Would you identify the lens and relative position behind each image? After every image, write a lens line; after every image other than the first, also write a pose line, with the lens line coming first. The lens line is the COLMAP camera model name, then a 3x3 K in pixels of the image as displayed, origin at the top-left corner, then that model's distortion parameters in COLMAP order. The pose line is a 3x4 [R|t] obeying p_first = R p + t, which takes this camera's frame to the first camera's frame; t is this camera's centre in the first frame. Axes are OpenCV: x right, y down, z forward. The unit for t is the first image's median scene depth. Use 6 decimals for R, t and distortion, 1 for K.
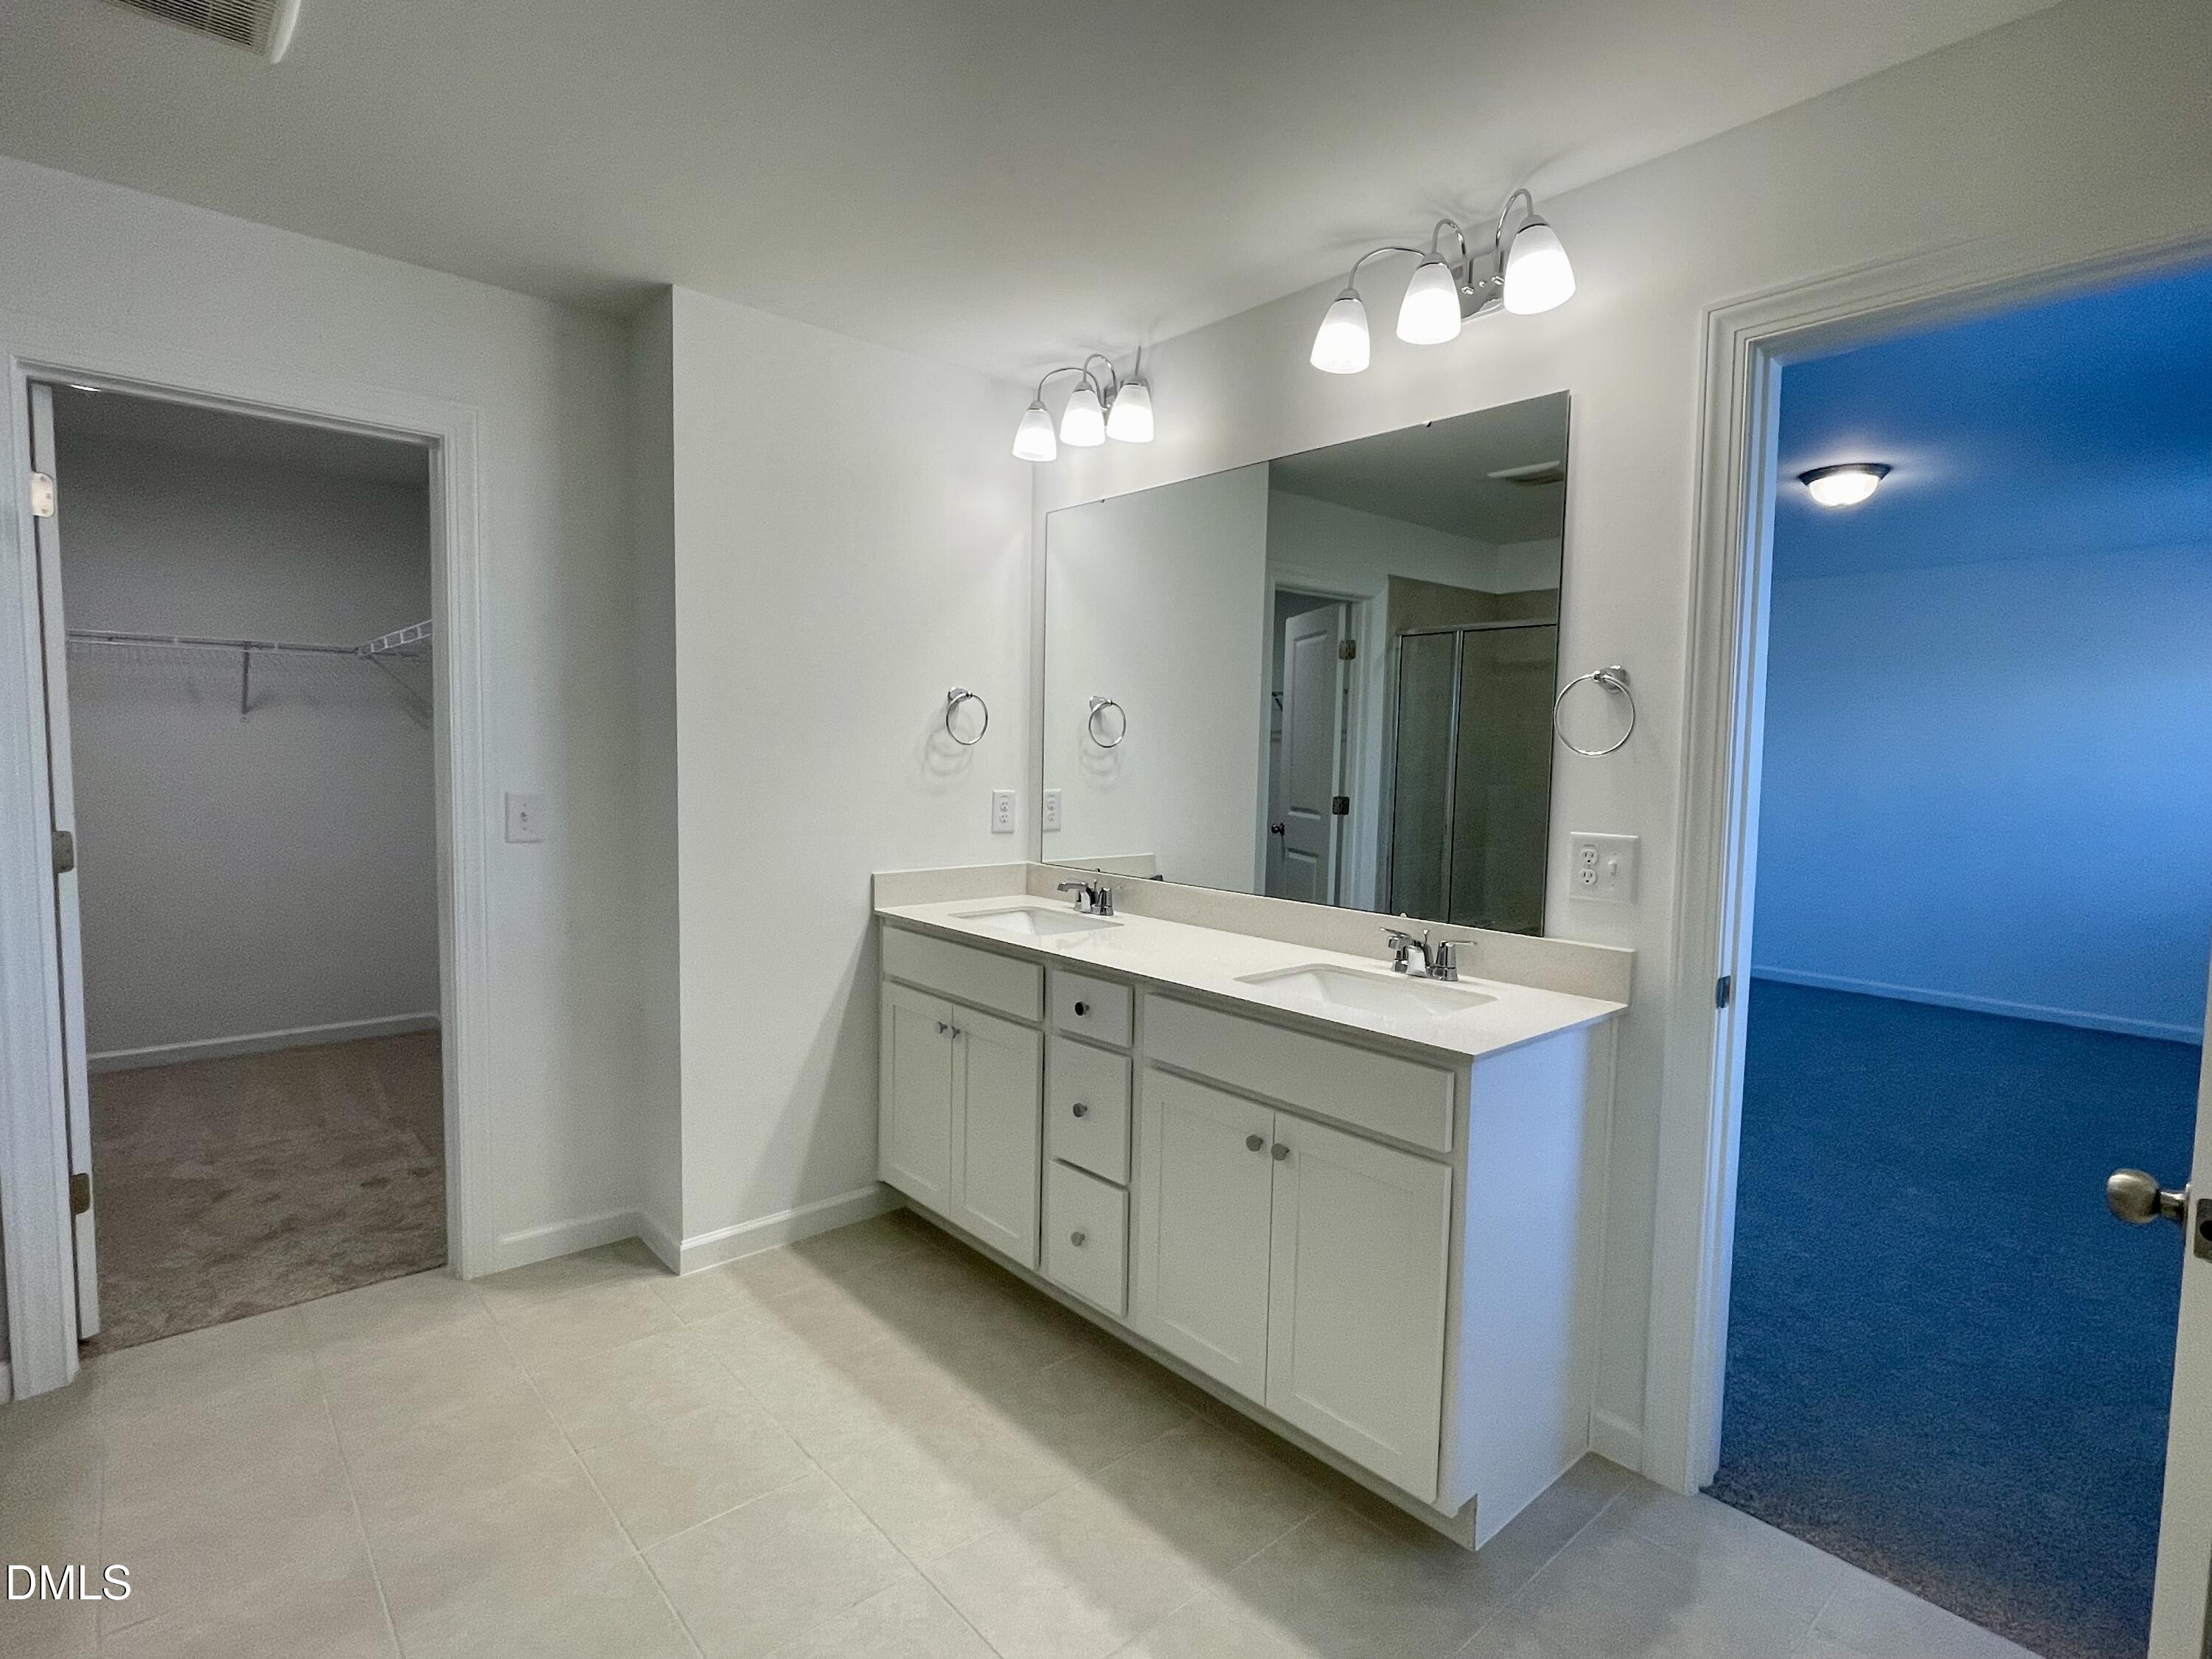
lens RADIAL K [[1107.4, 0, 1104.6], [0, 1107.4, 835.9], [0, 0, 1]] dist [0.000719, -0.002320]
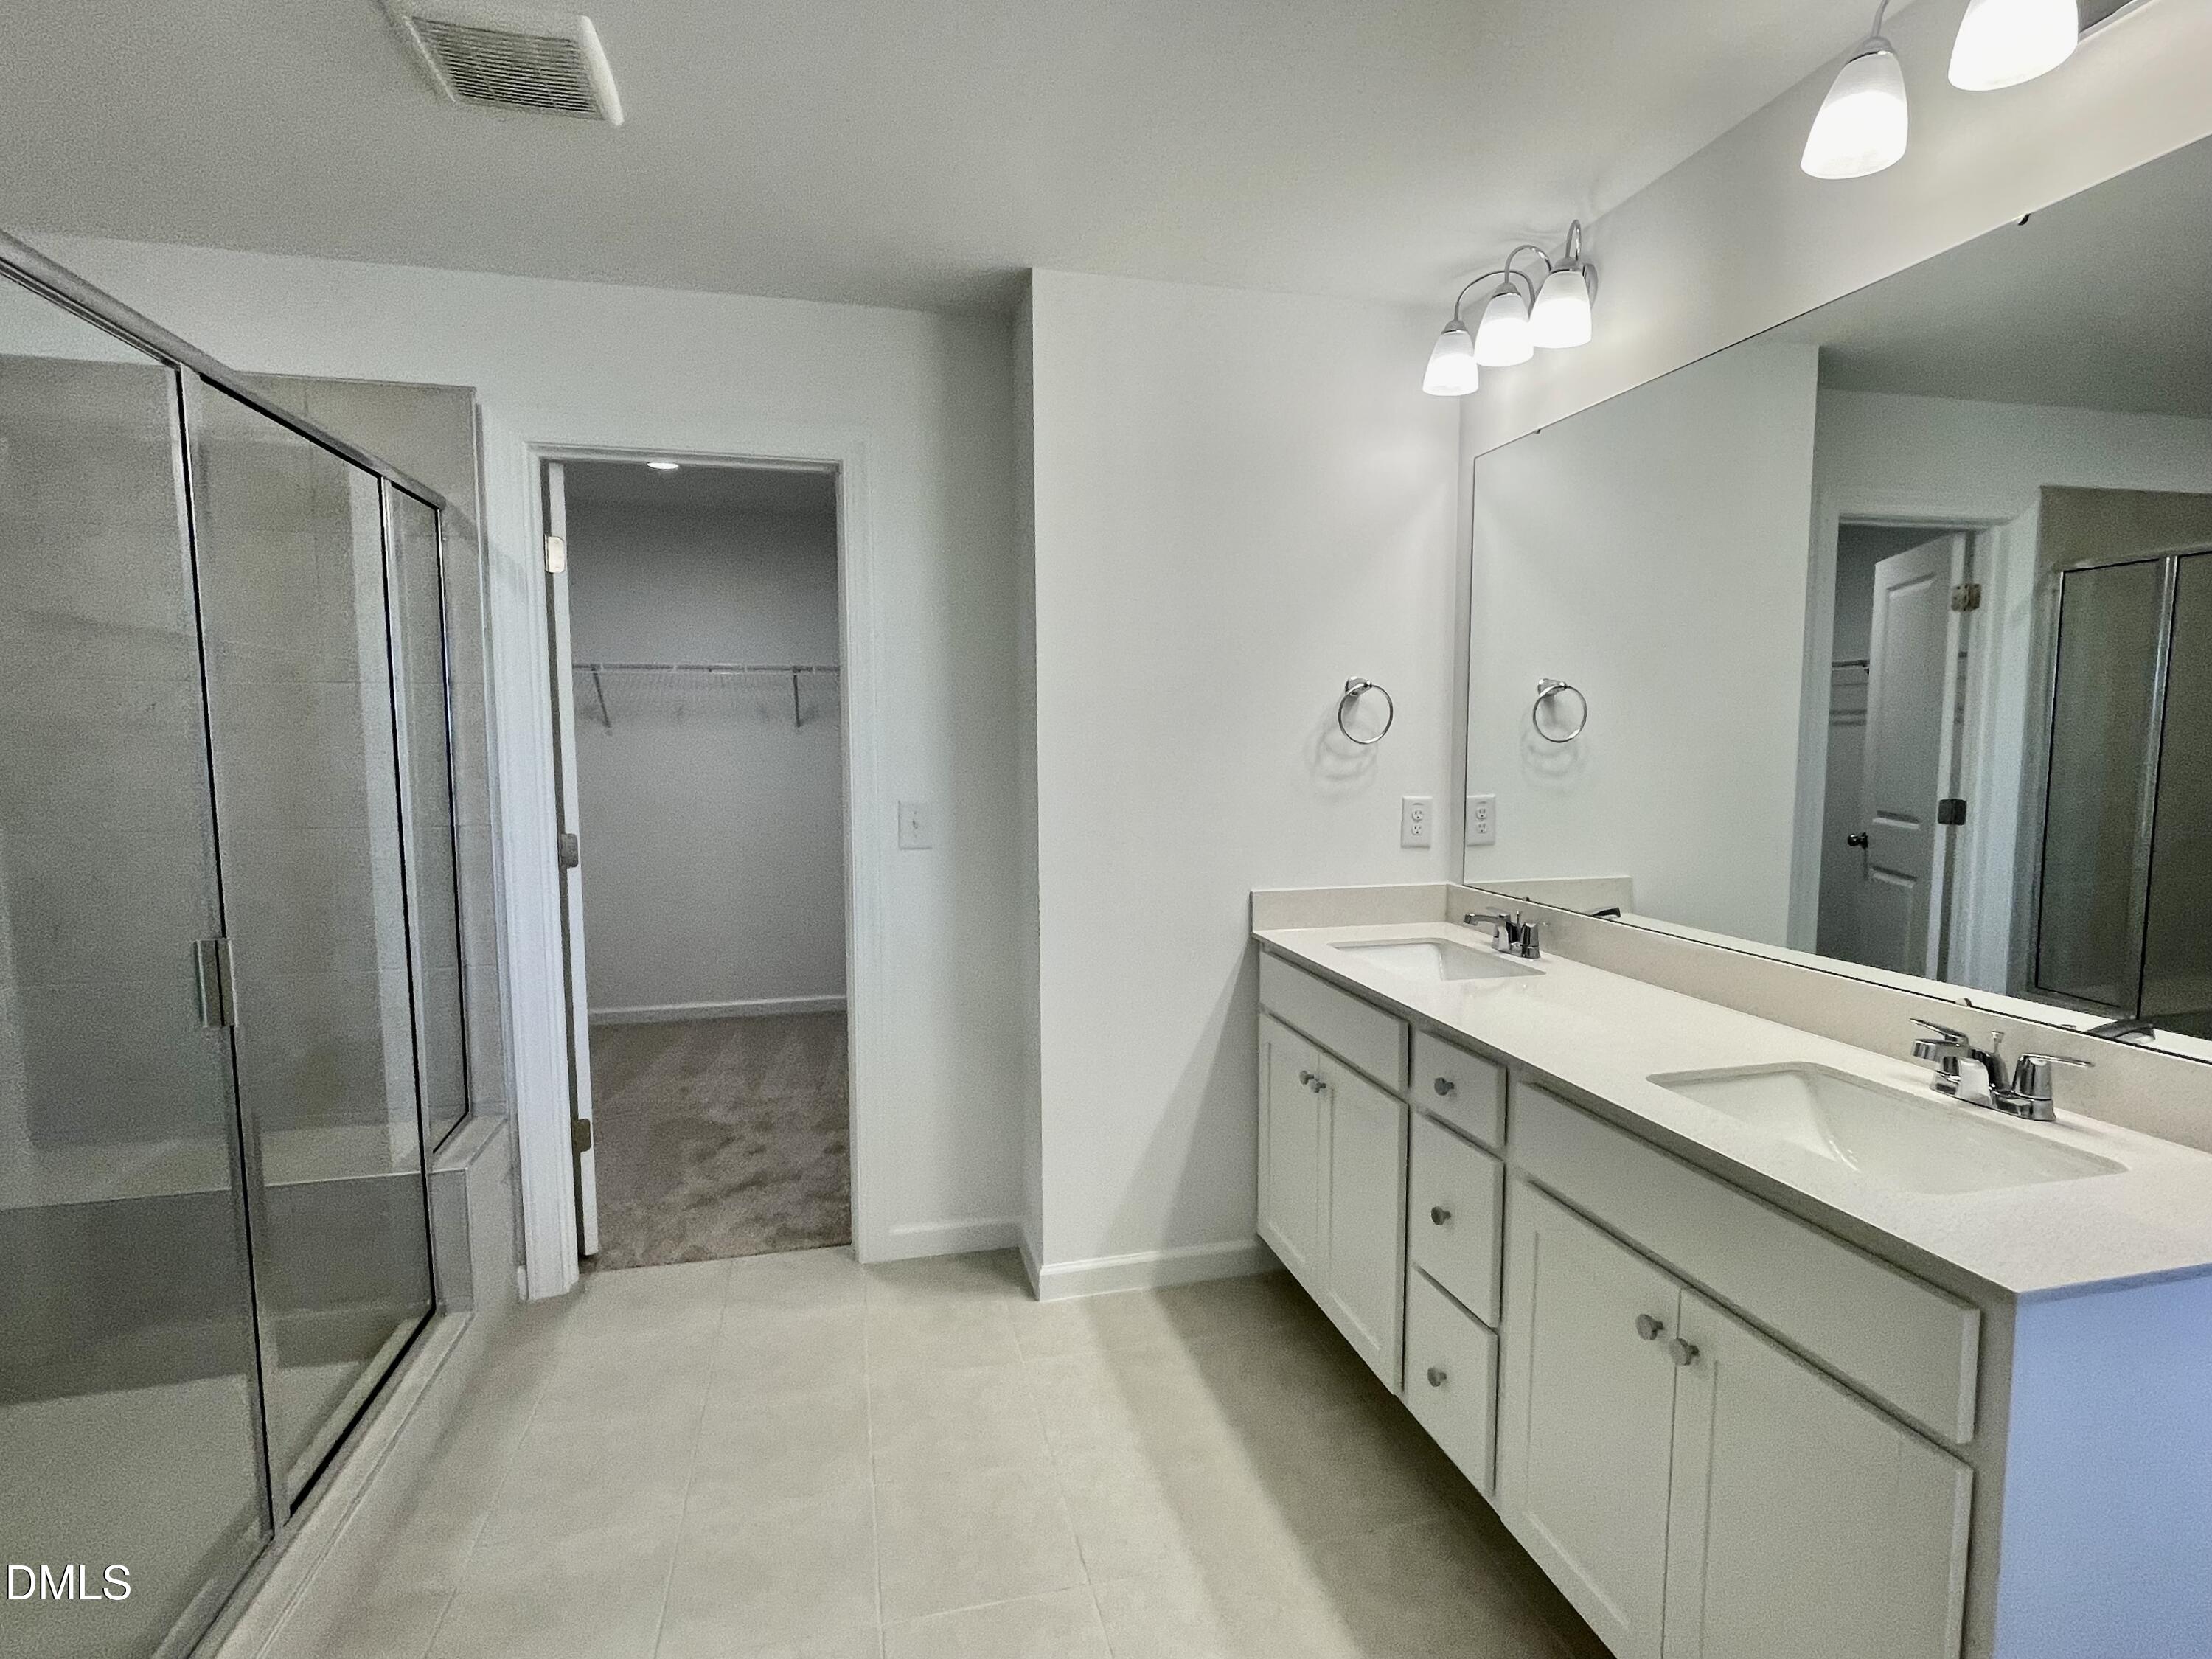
lens RADIAL K [[1107.4, 0, 1104.6], [0, 1107.4, 835.9], [0, 0, 1]] dist [0.000719, -0.002320]
pose [[0.884418, 0.019270, -0.466297, 0.105180], [-0.015632, 0.999810, 0.011669, -0.020164], [0.466433, -0.003031, 0.884551, 0.165363]]
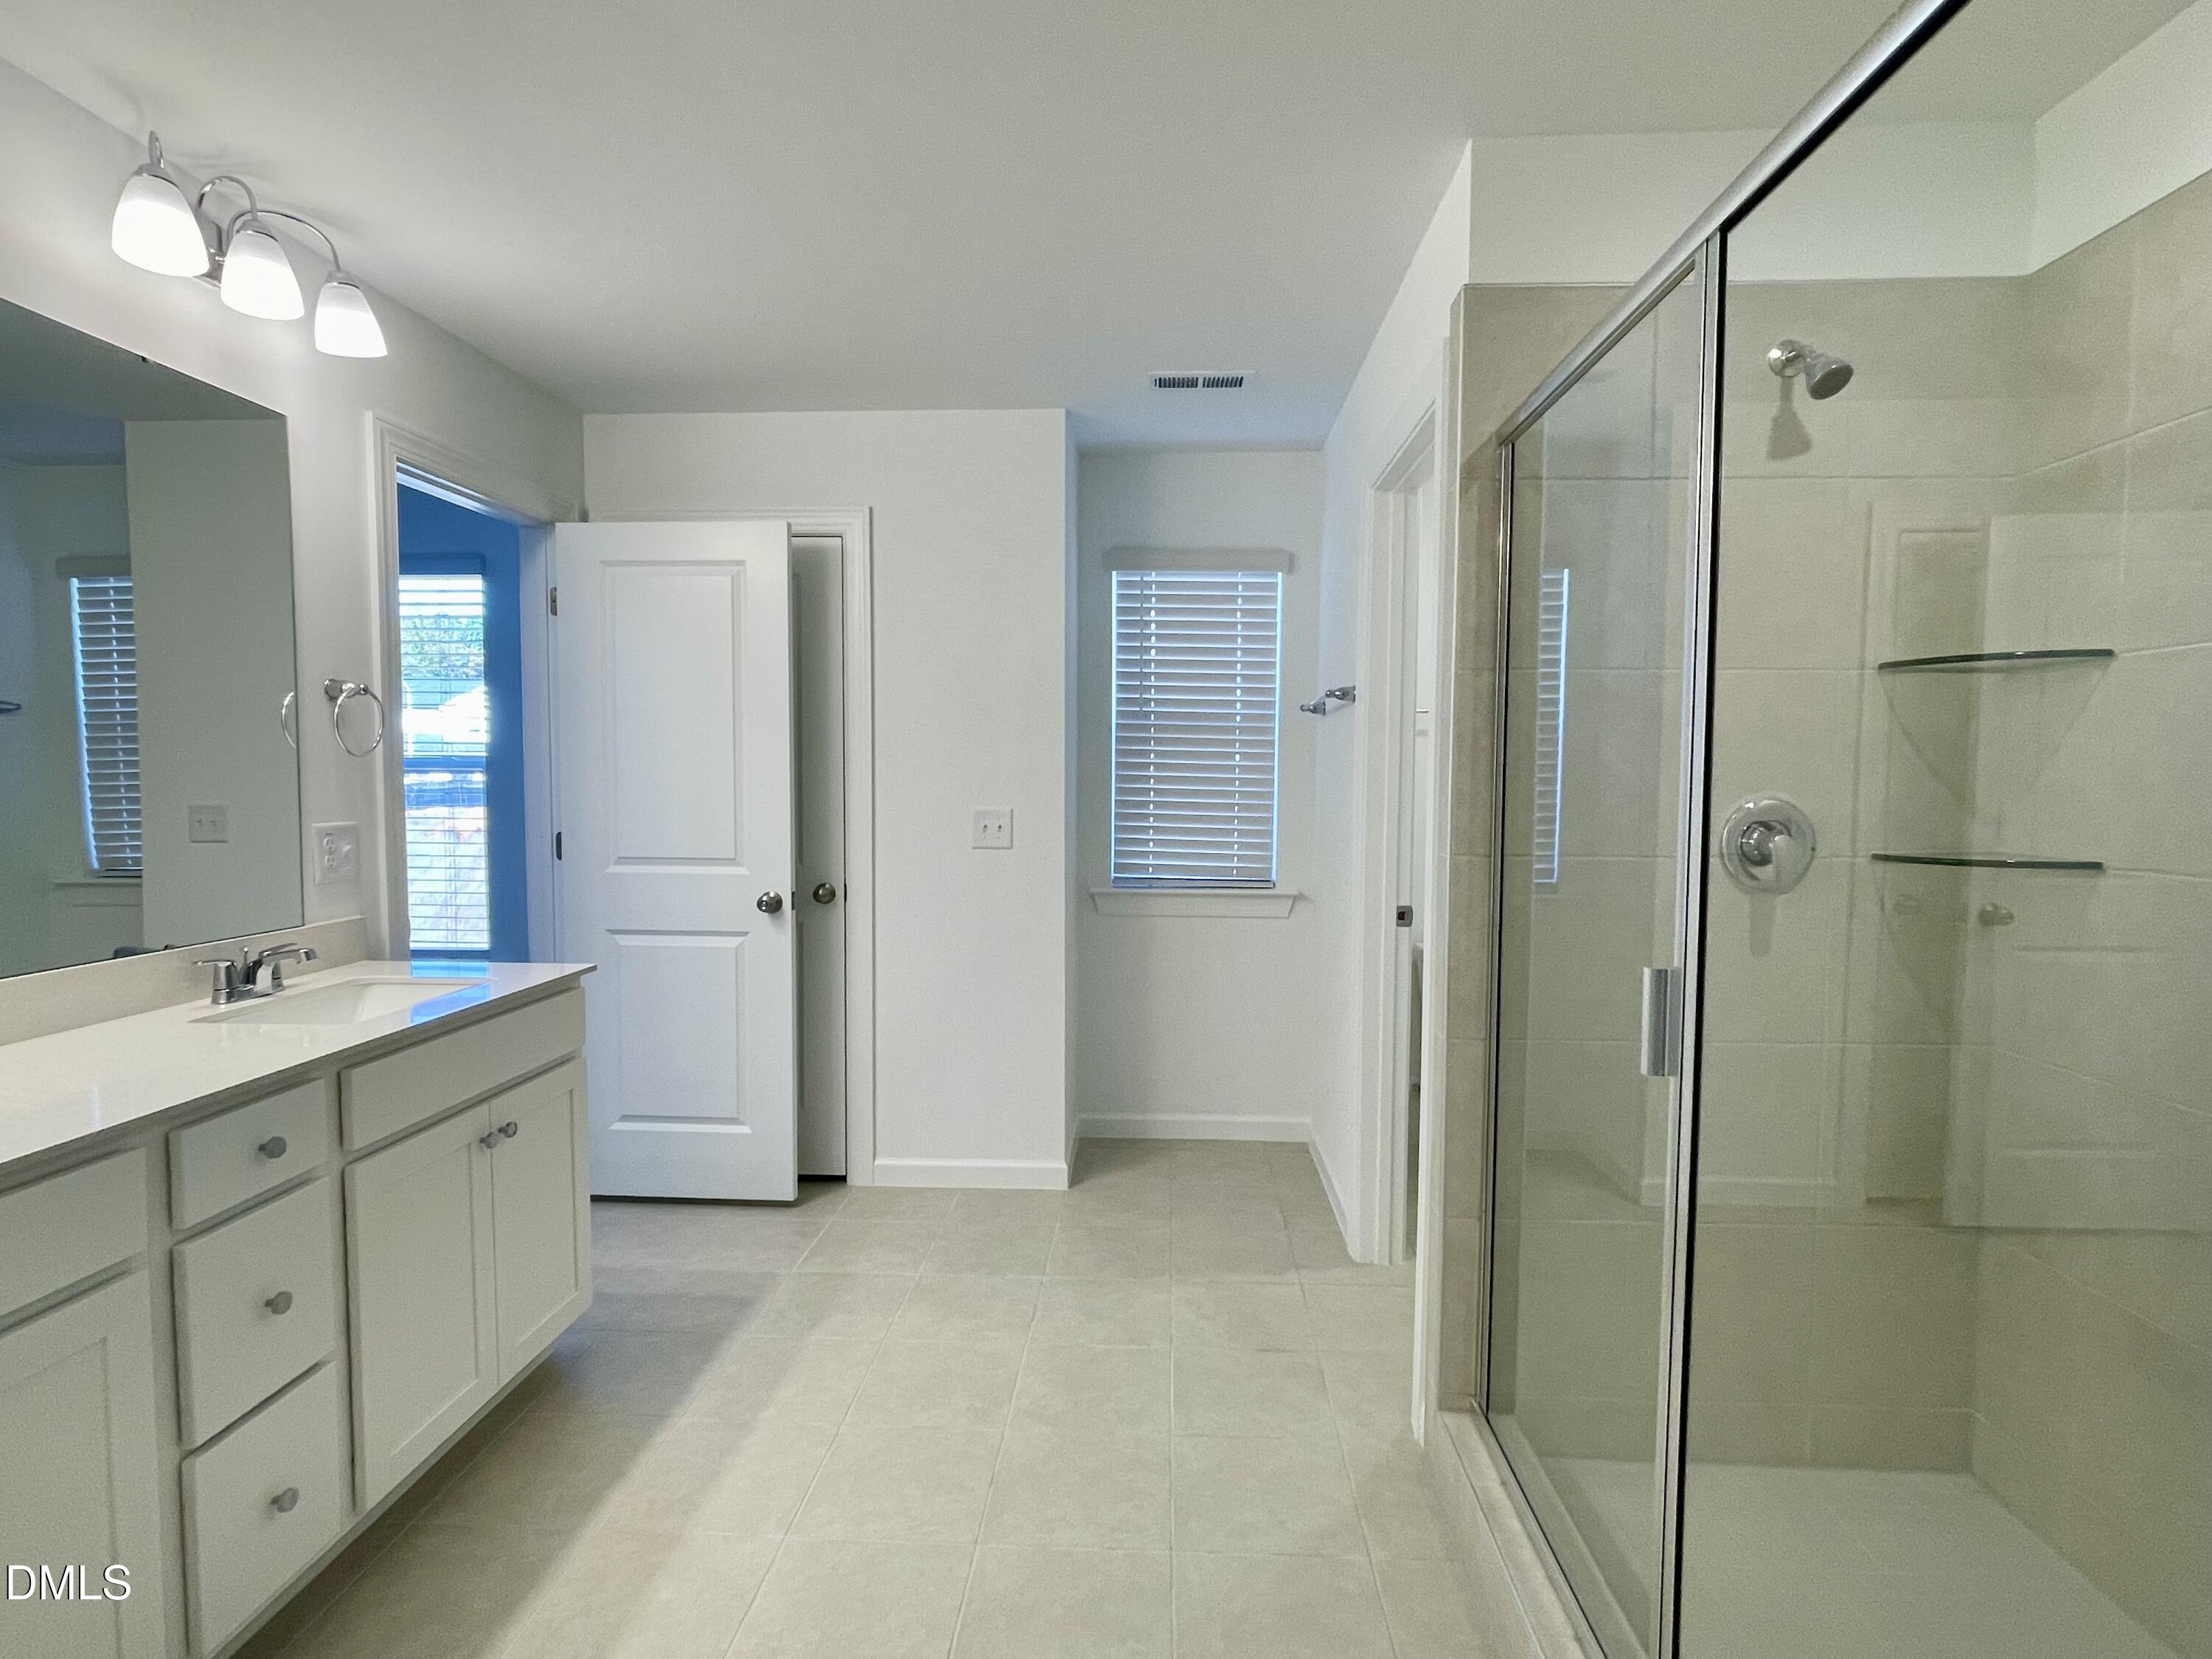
lens RADIAL K [[1107.4, 0, 1104.6], [0, 1107.4, 835.9], [0, 0, 1]] dist [0.000719, -0.002320]
pose [[-0.710433, -0.061224, 0.701097, -0.673060], [0.037623, 0.991480, 0.124707, -0.073193], [-0.702759, 0.114973, -0.702077, 0.902613]]
